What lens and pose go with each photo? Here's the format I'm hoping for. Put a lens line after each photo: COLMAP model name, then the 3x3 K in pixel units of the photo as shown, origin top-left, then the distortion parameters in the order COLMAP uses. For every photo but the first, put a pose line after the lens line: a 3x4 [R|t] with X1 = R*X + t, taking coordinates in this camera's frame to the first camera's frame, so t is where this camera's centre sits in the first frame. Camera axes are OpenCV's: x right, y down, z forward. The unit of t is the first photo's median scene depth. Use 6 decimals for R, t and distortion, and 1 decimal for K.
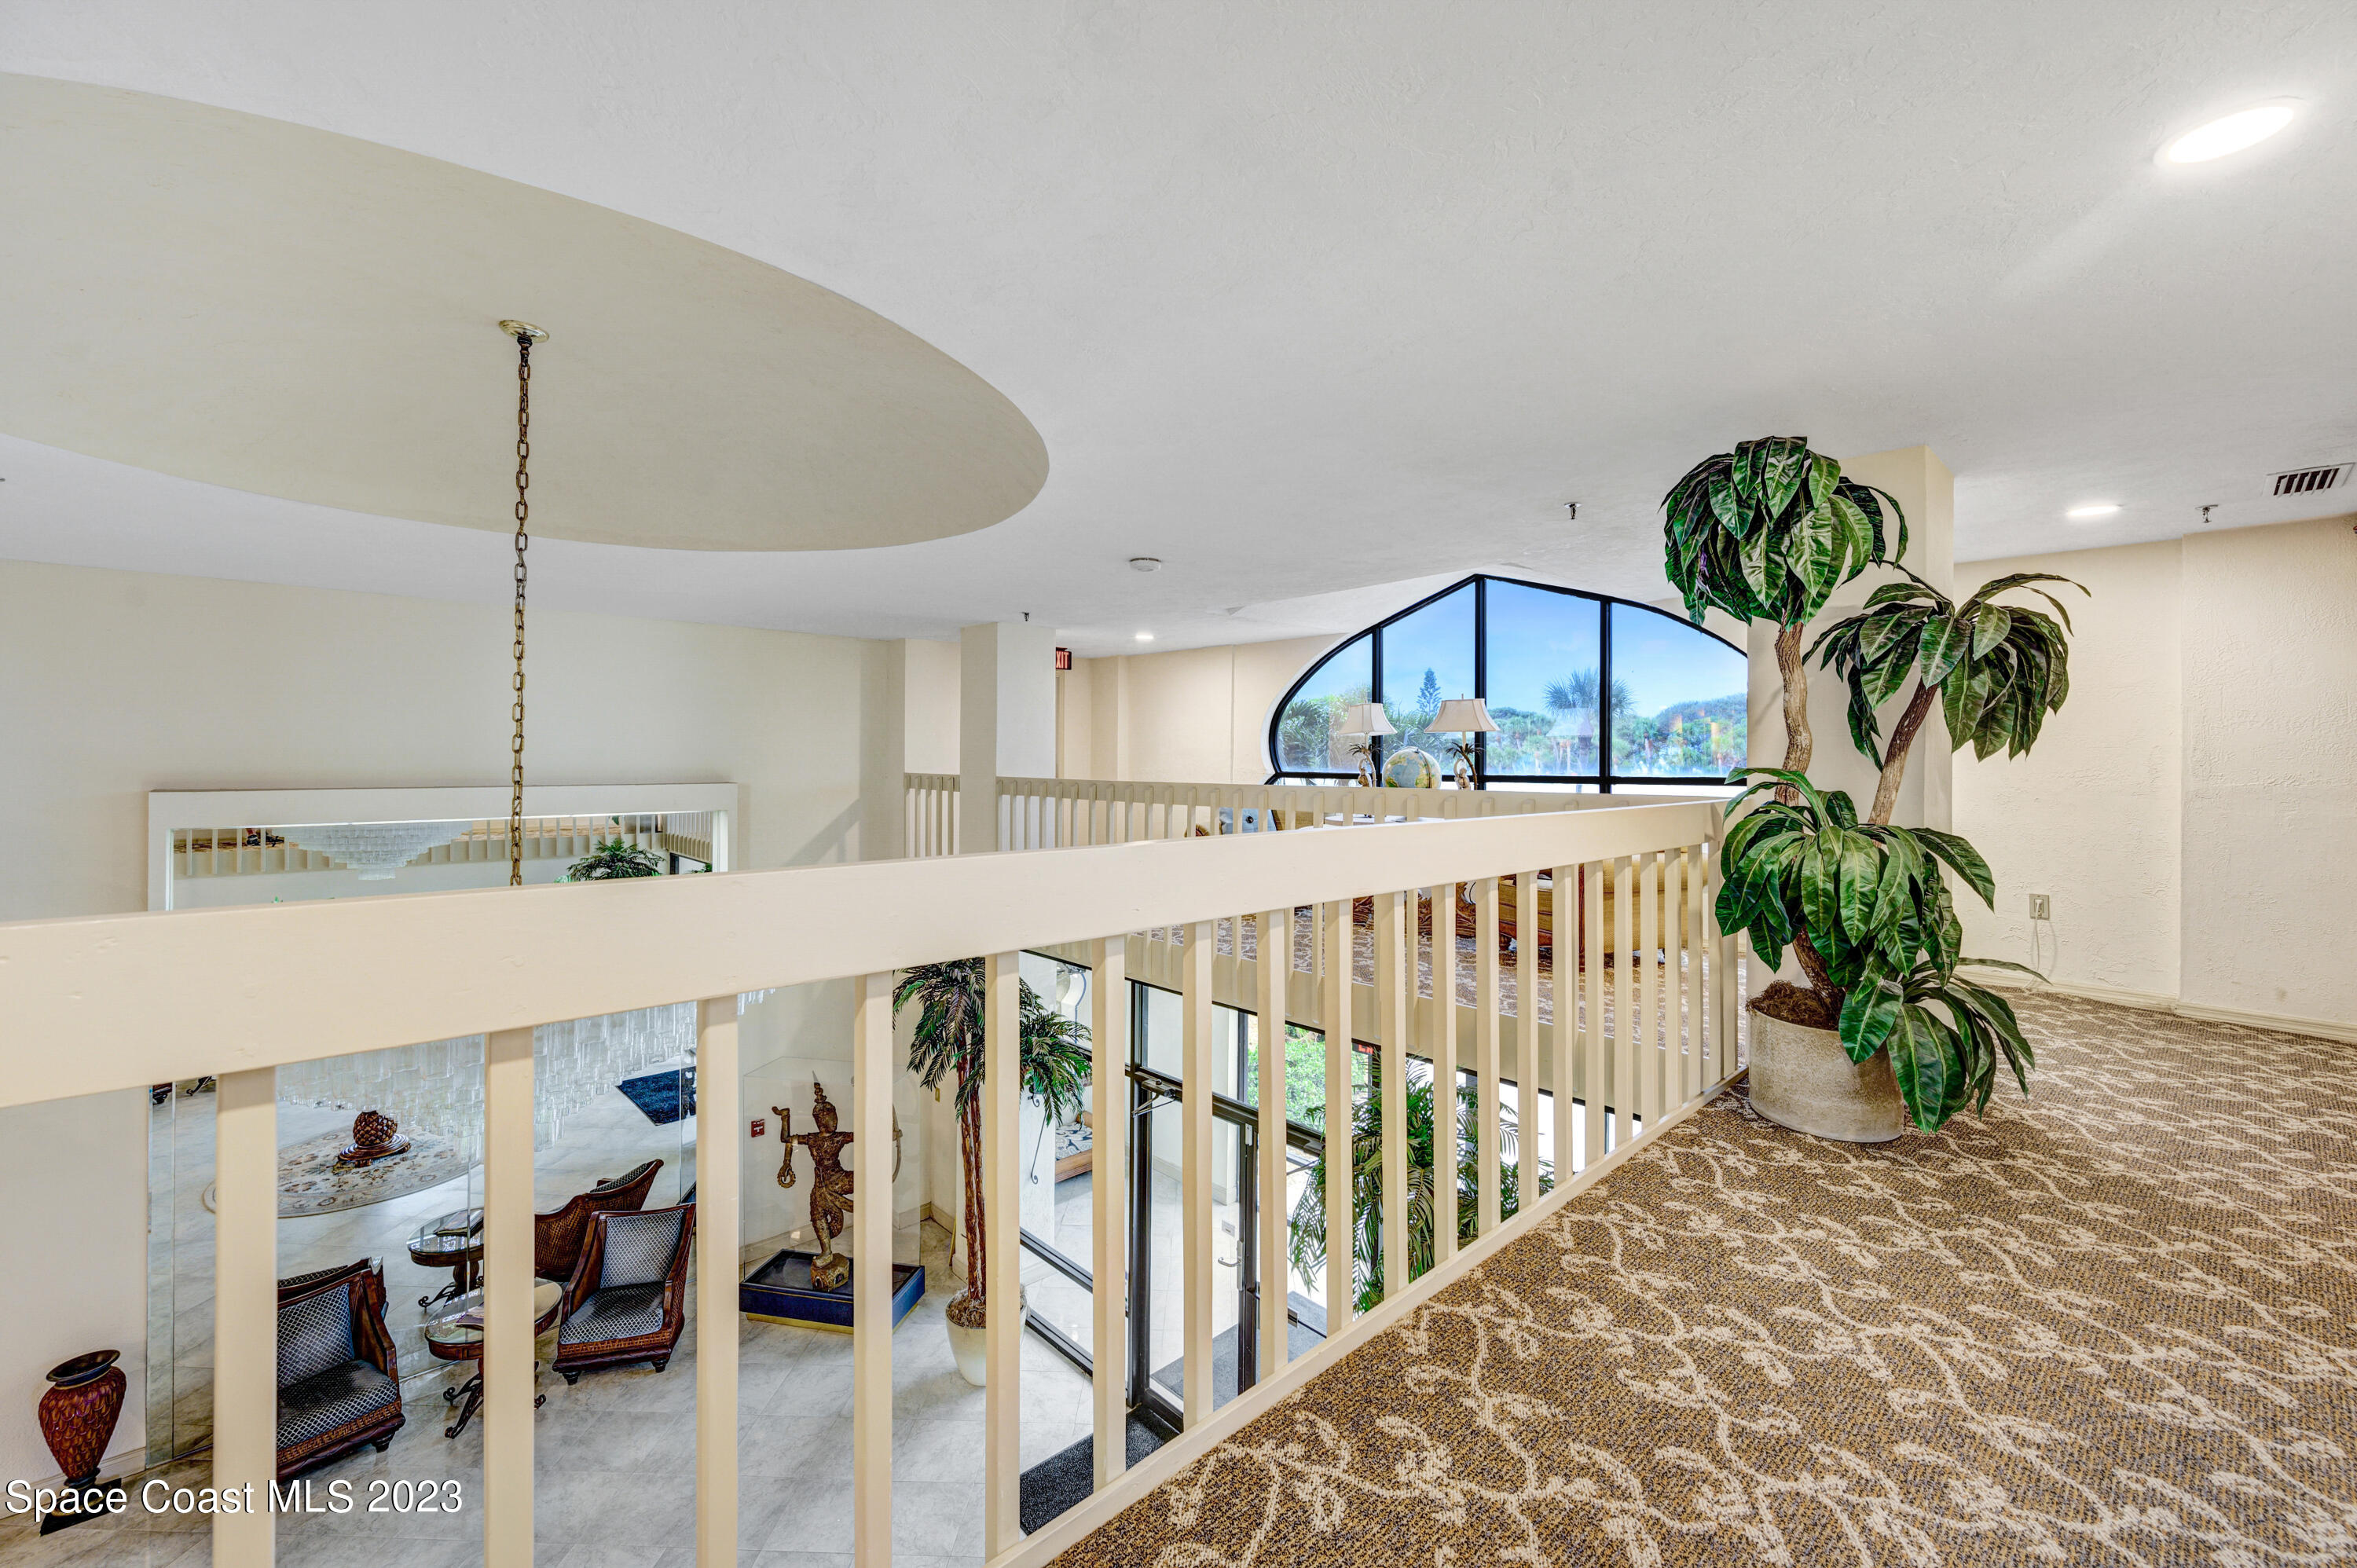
lens RADIAL K [[885.4, 0, 1175.3], [0, 885.4, 775.5], [0, 0, 1]] dist [-0.002026, 0.000376]
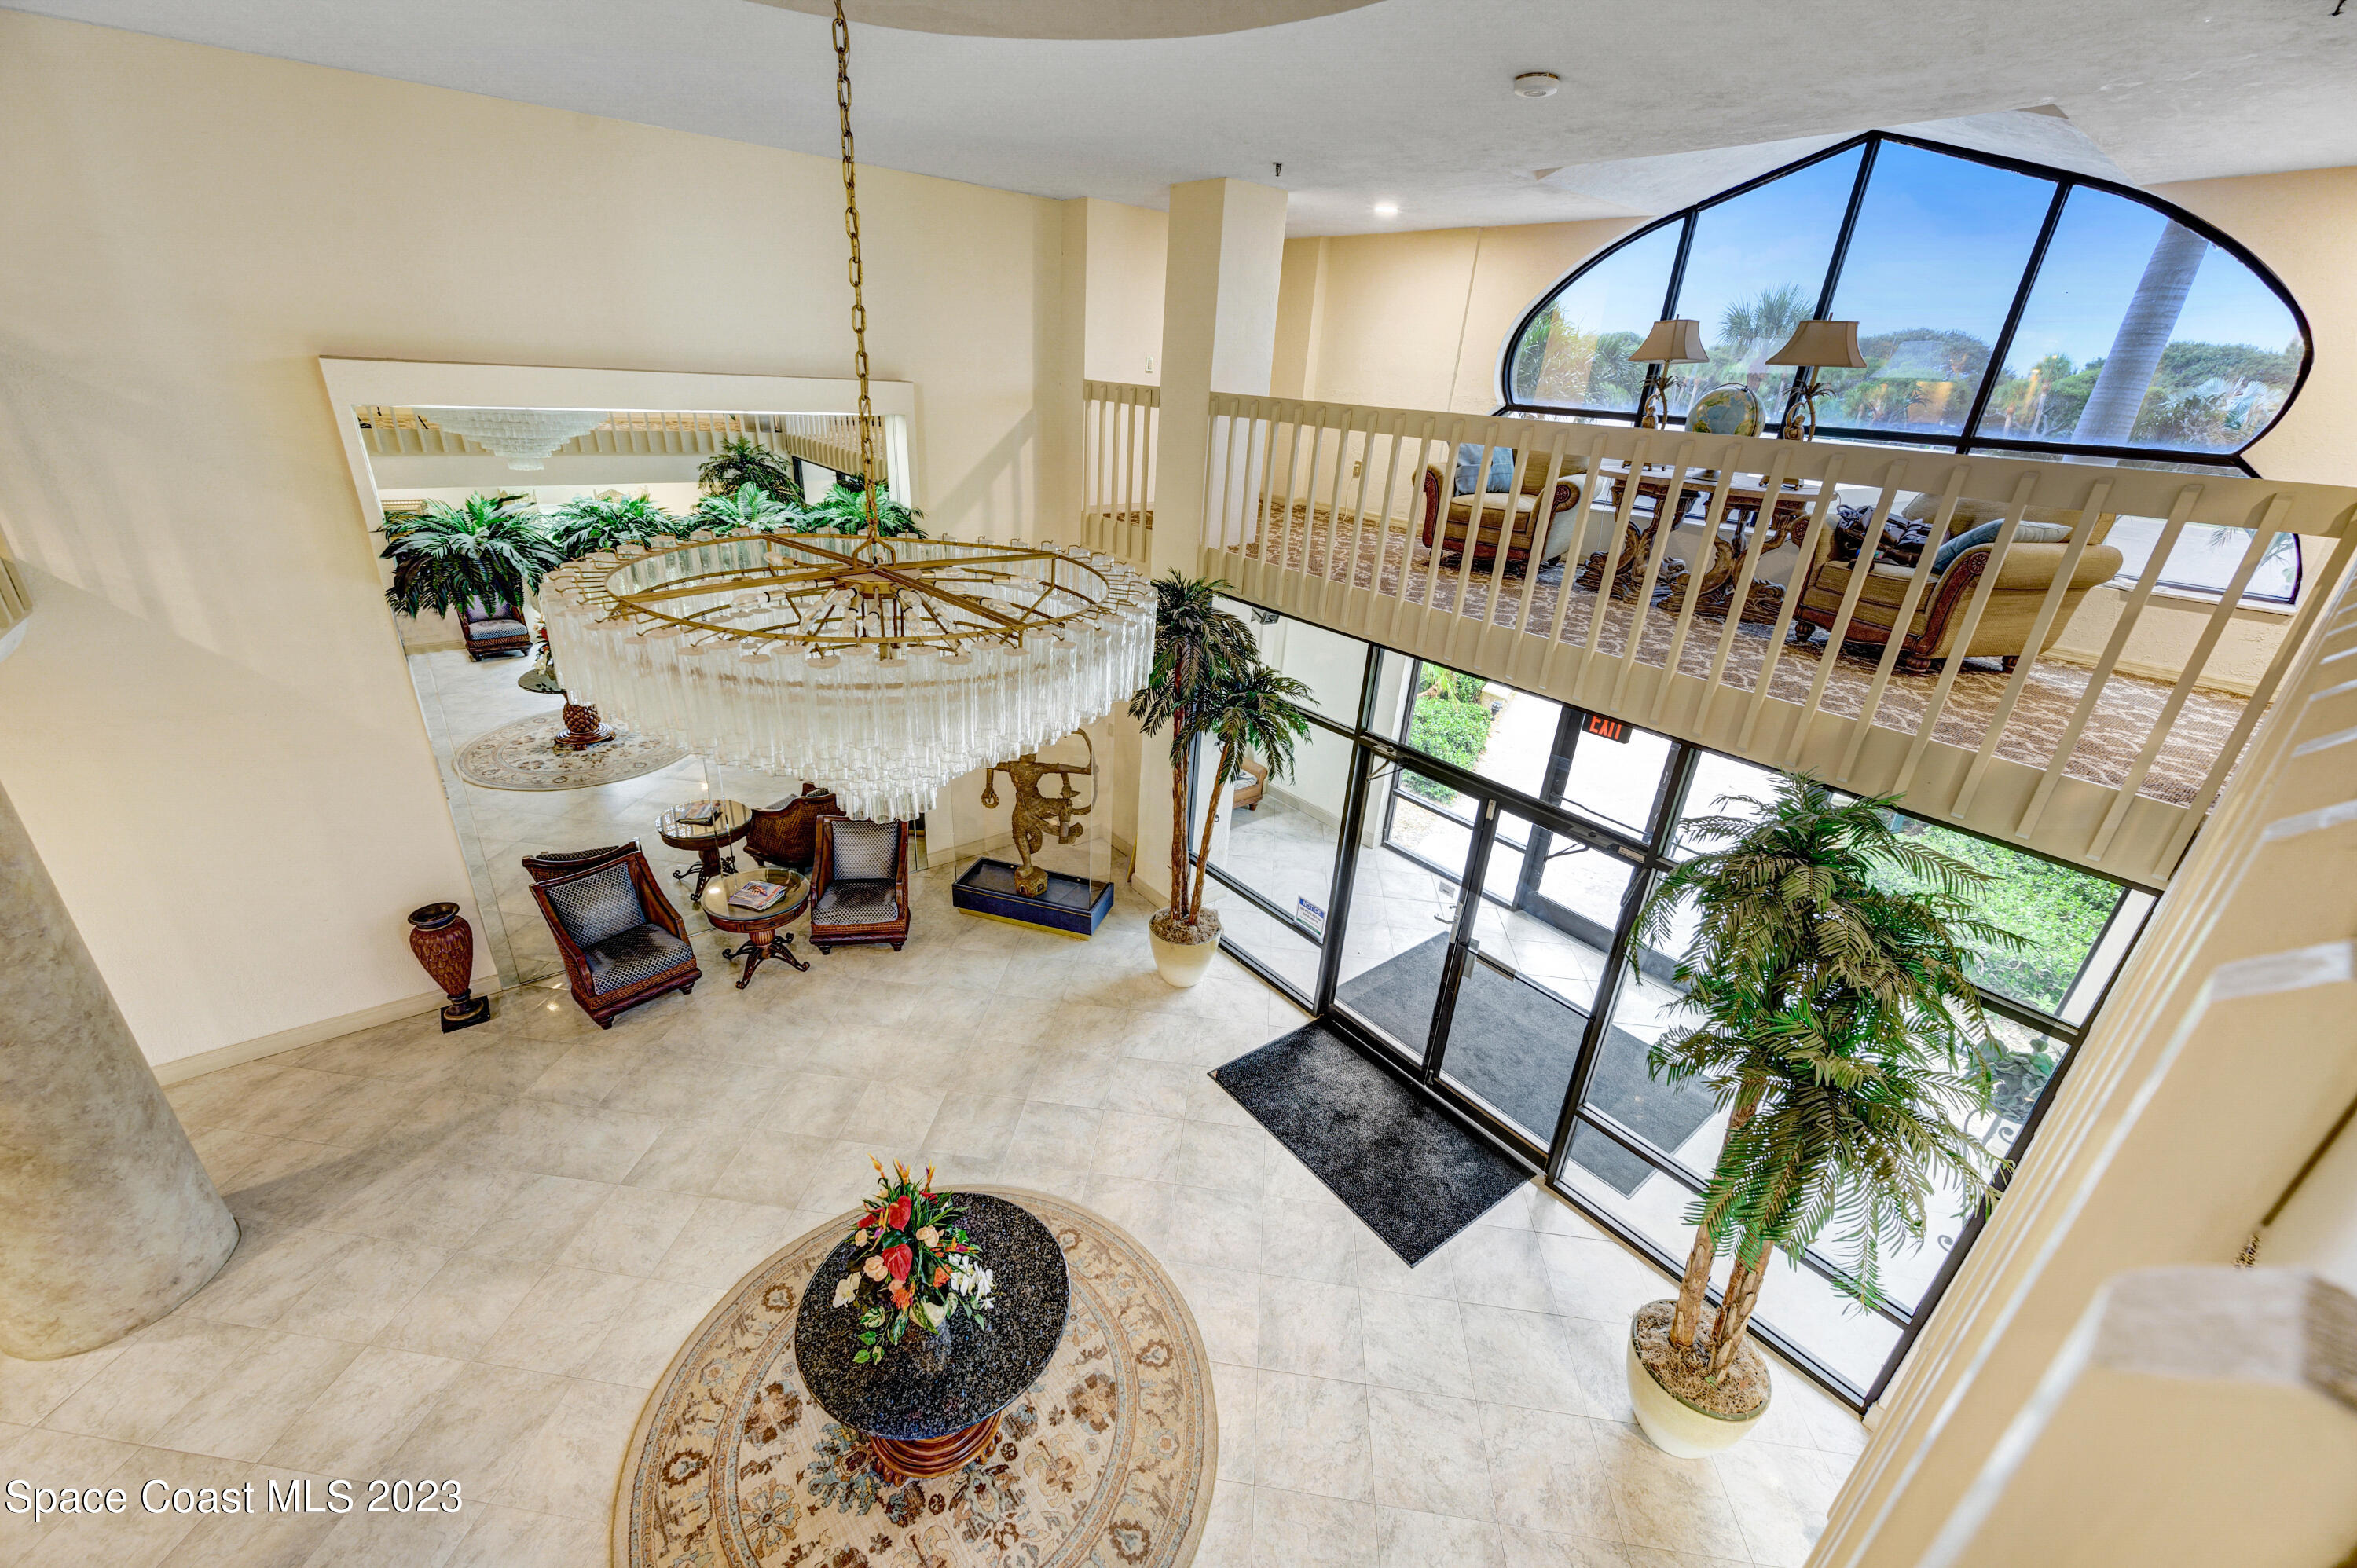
lens RADIAL K [[885.4, 0, 1175.3], [0, 885.4, 775.5], [0, 0, 1]] dist [-0.002026, 0.000376]
pose [[0.995138, 0.082641, -0.053575, -0.169938], [-0.054527, 0.915304, 0.399056, 0.001496], [0.082016, -0.394194, 0.915360, 0.076785]]
